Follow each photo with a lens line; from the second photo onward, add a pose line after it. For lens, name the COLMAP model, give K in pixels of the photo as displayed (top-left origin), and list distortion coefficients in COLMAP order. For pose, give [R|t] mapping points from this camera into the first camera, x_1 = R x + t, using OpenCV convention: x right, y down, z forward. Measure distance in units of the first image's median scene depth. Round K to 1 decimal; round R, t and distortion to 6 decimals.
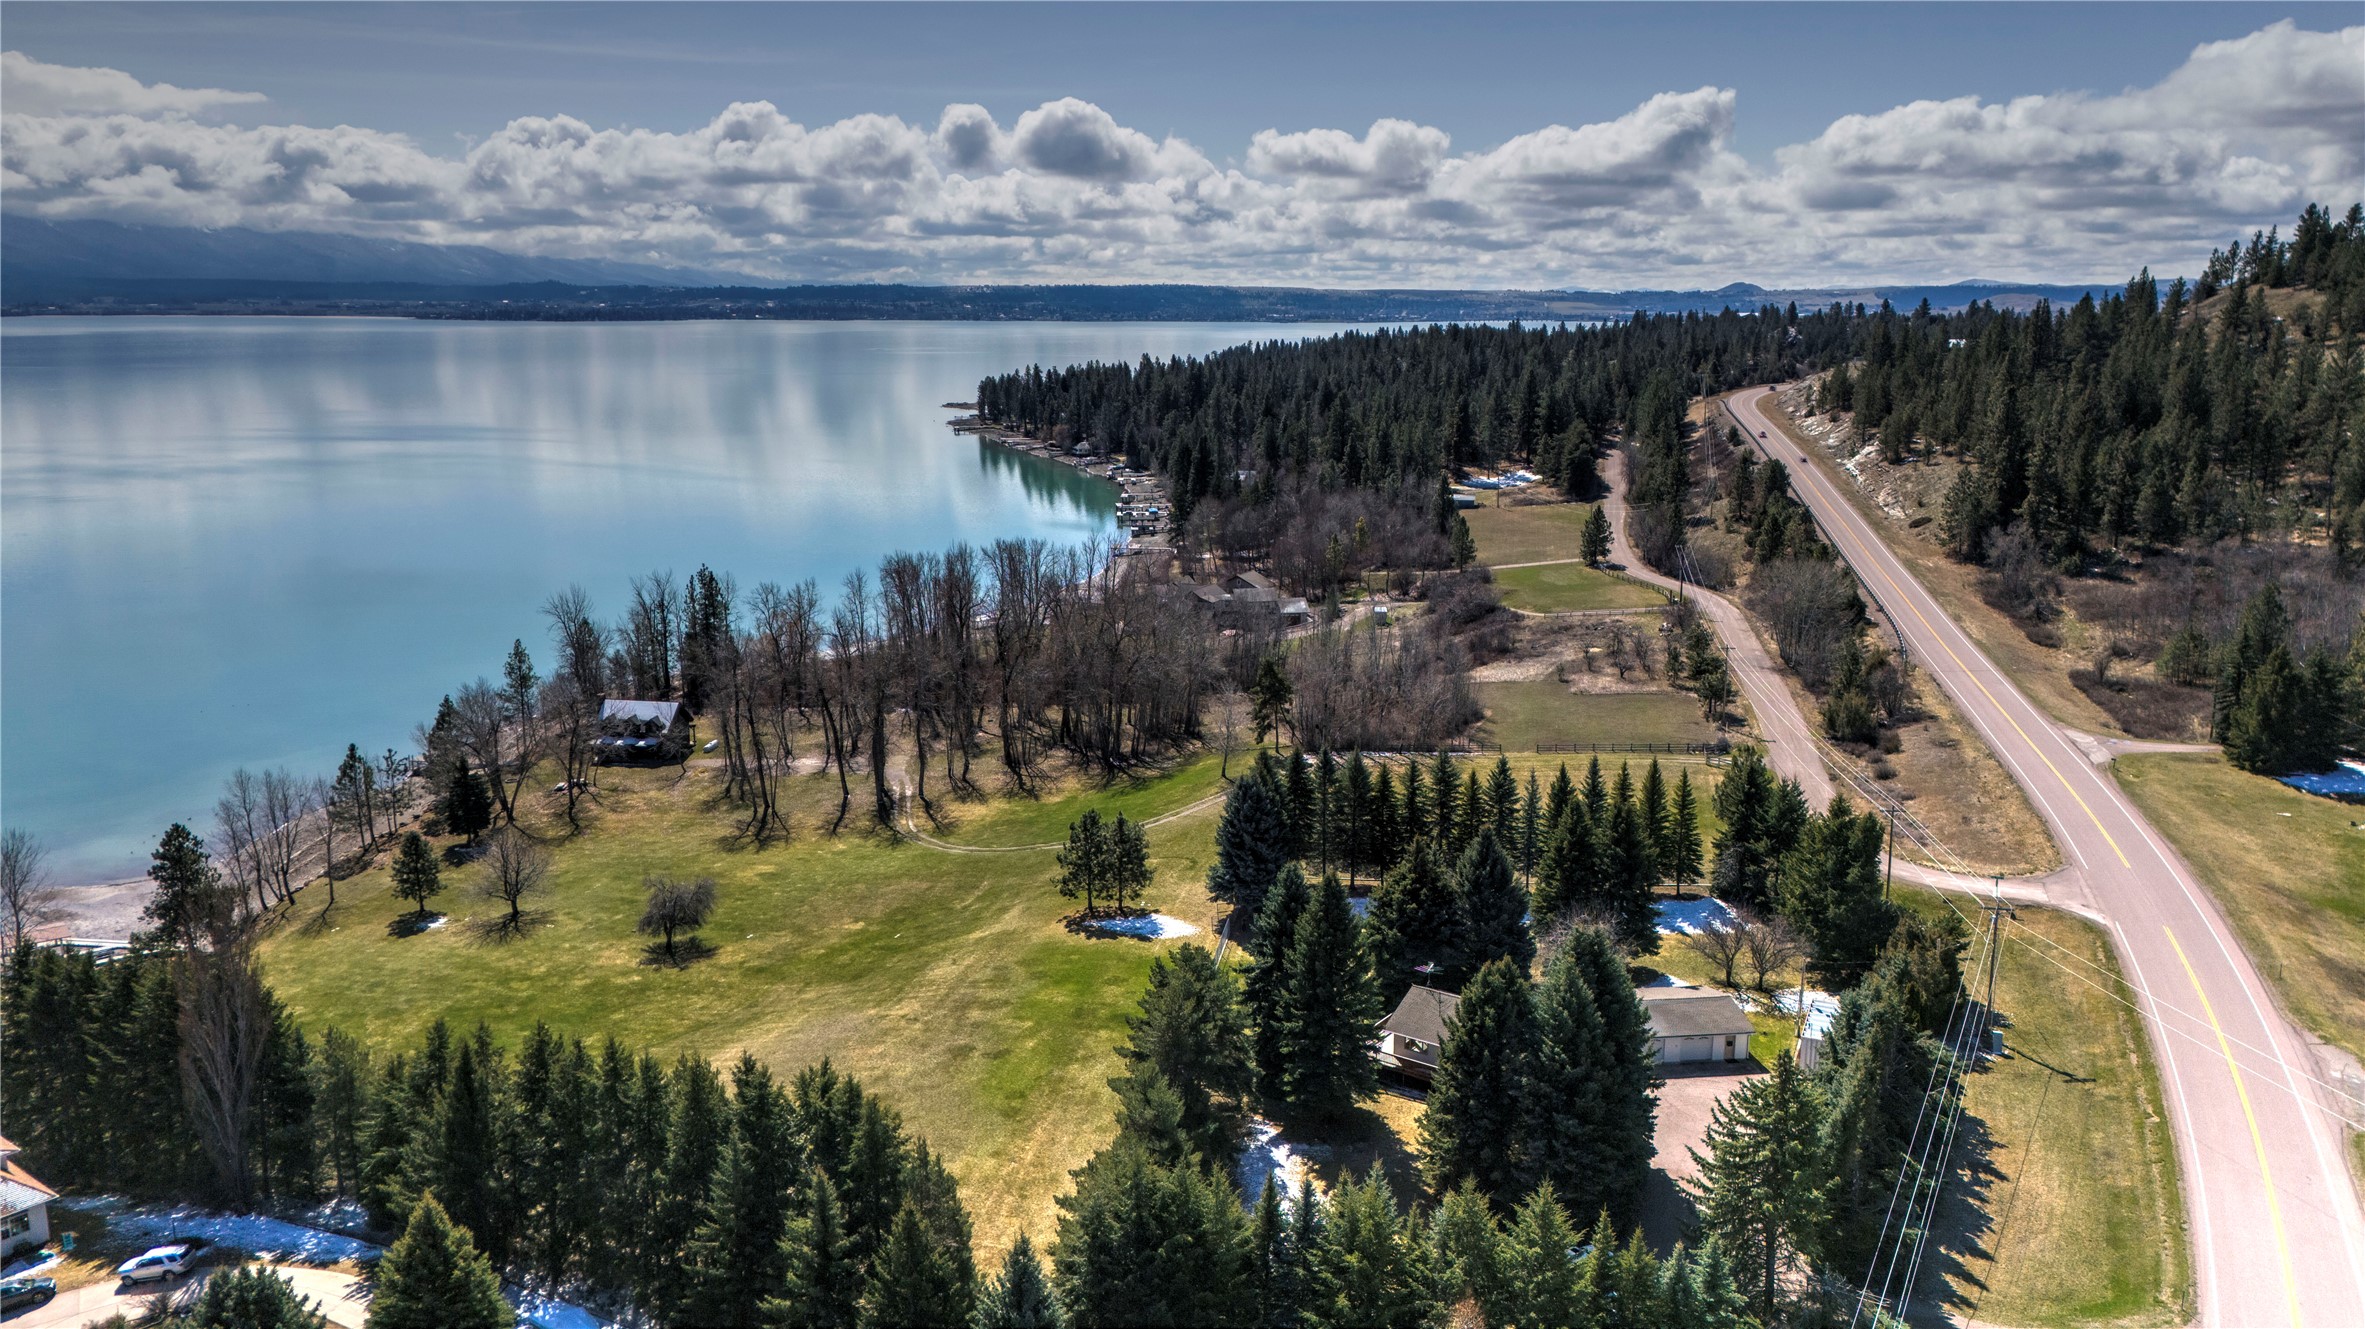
lens RADIAL K [[1744.0, 0, 1147.1], [0, 1744.0, 664.0], [0, 0, 1]] dist [0.109667, -0.107472]
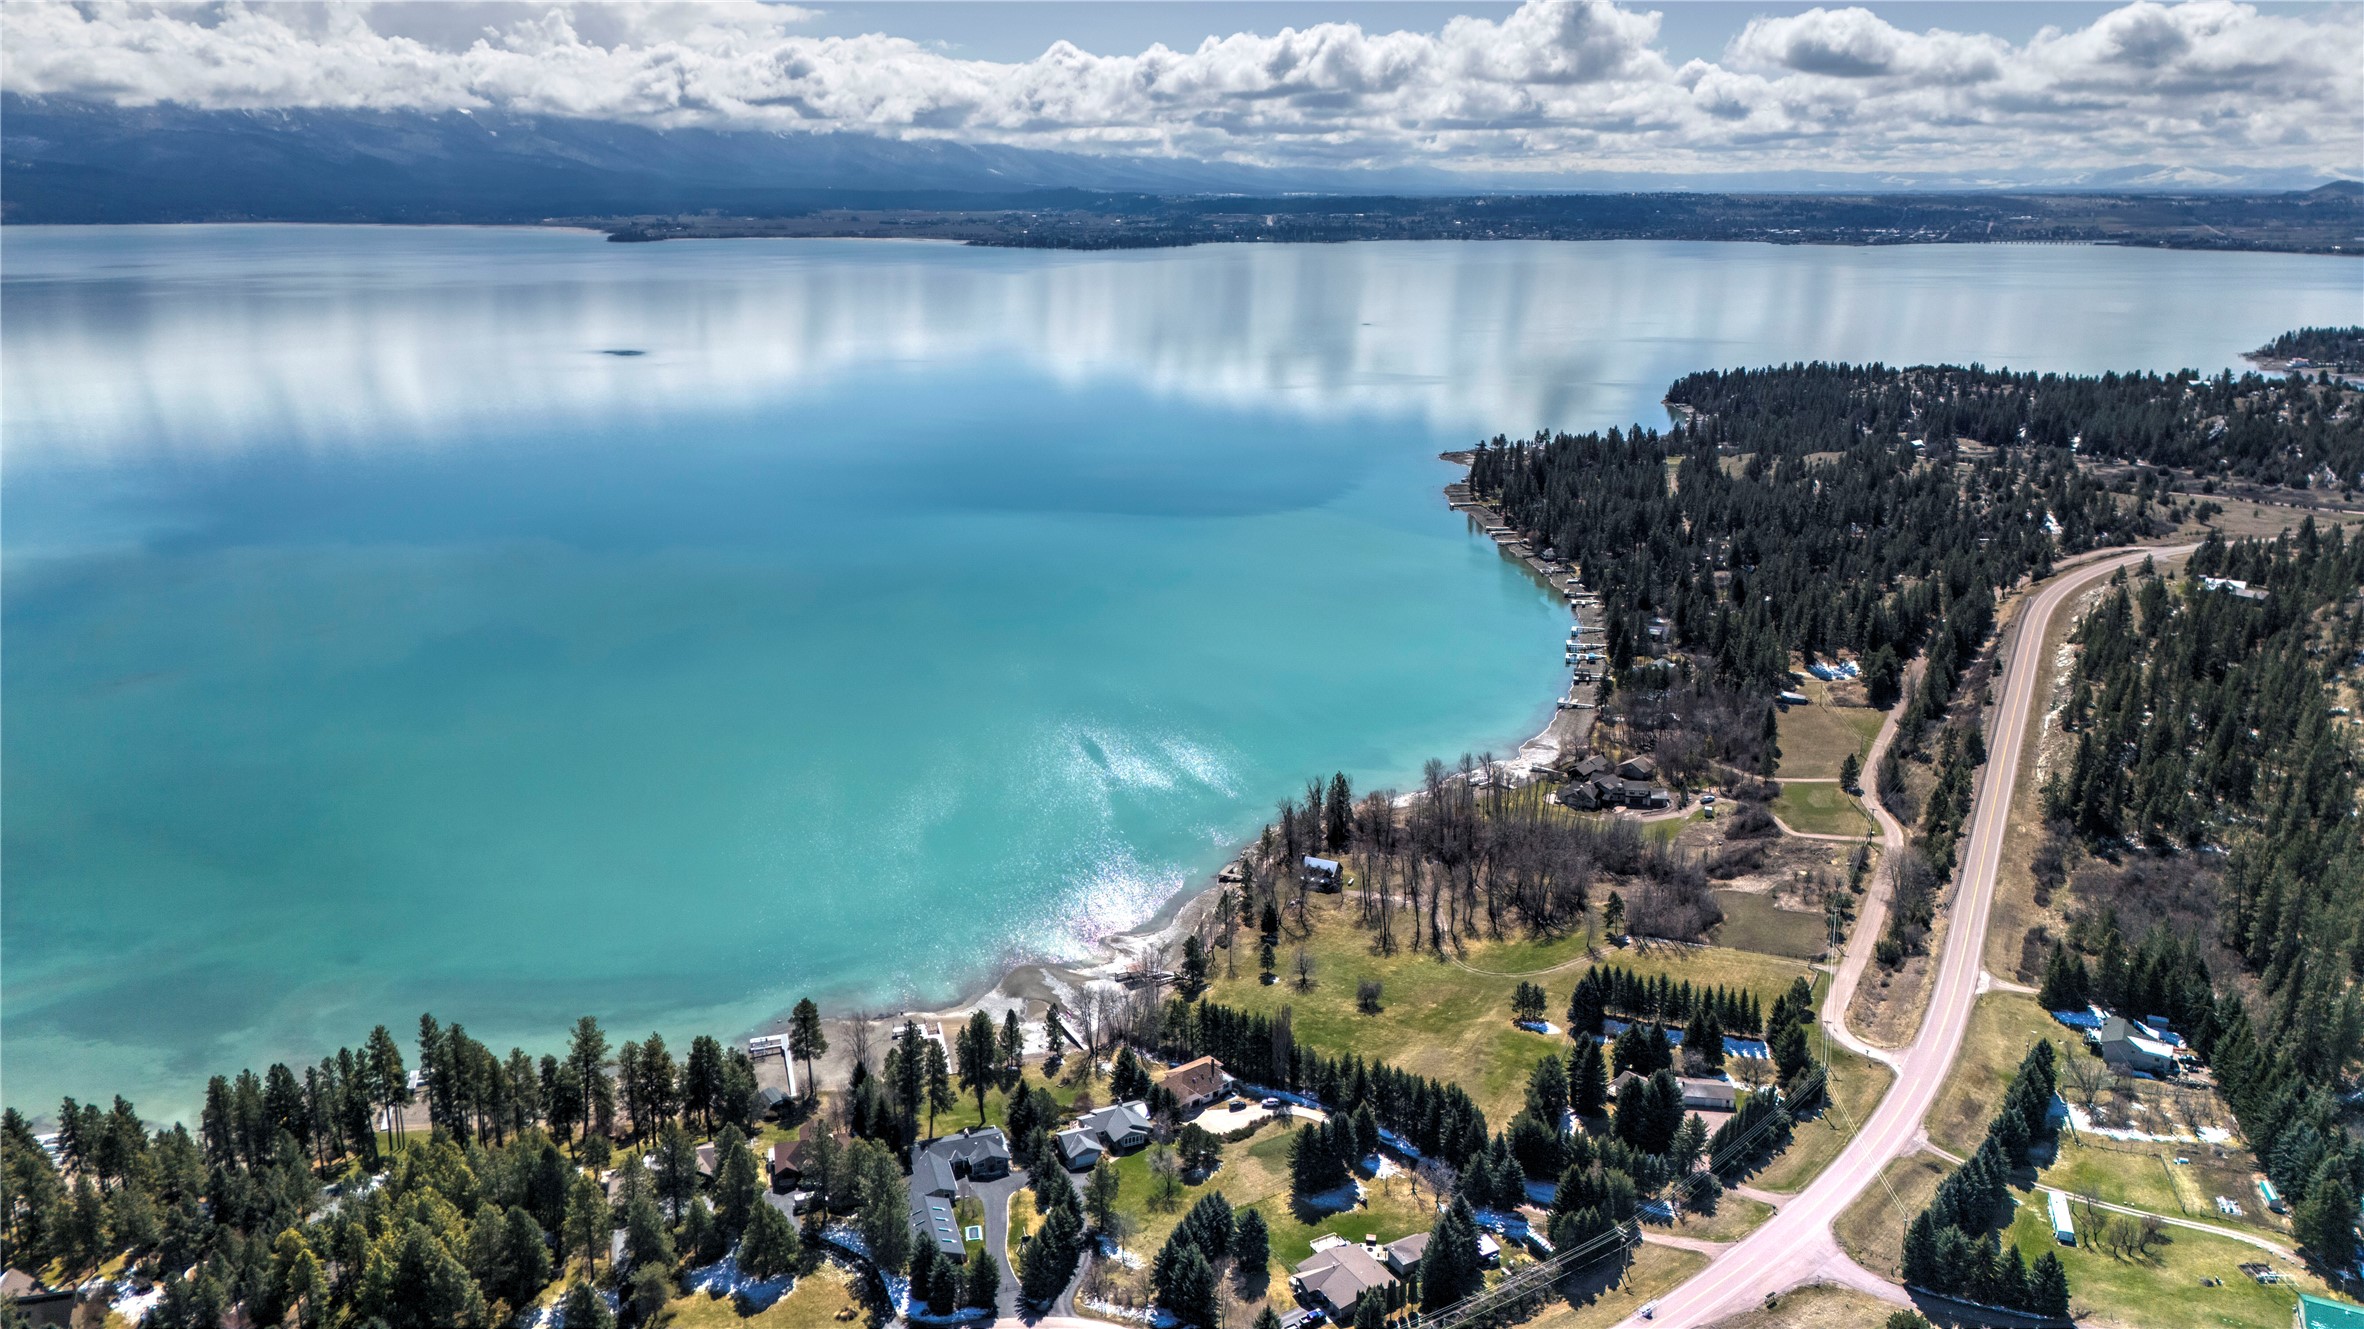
lens RADIAL K [[1743.2, 0, 1146.6], [0, 1743.2, 664.0], [0, 0, 1]] dist [0.109667, -0.107472]
pose [[0.964713, 0.073719, -0.252773, 0.053363], [-0.055343, 0.995333, 0.079059, -0.579158], [0.257422, -0.062280, 0.964290, -1.733579]]
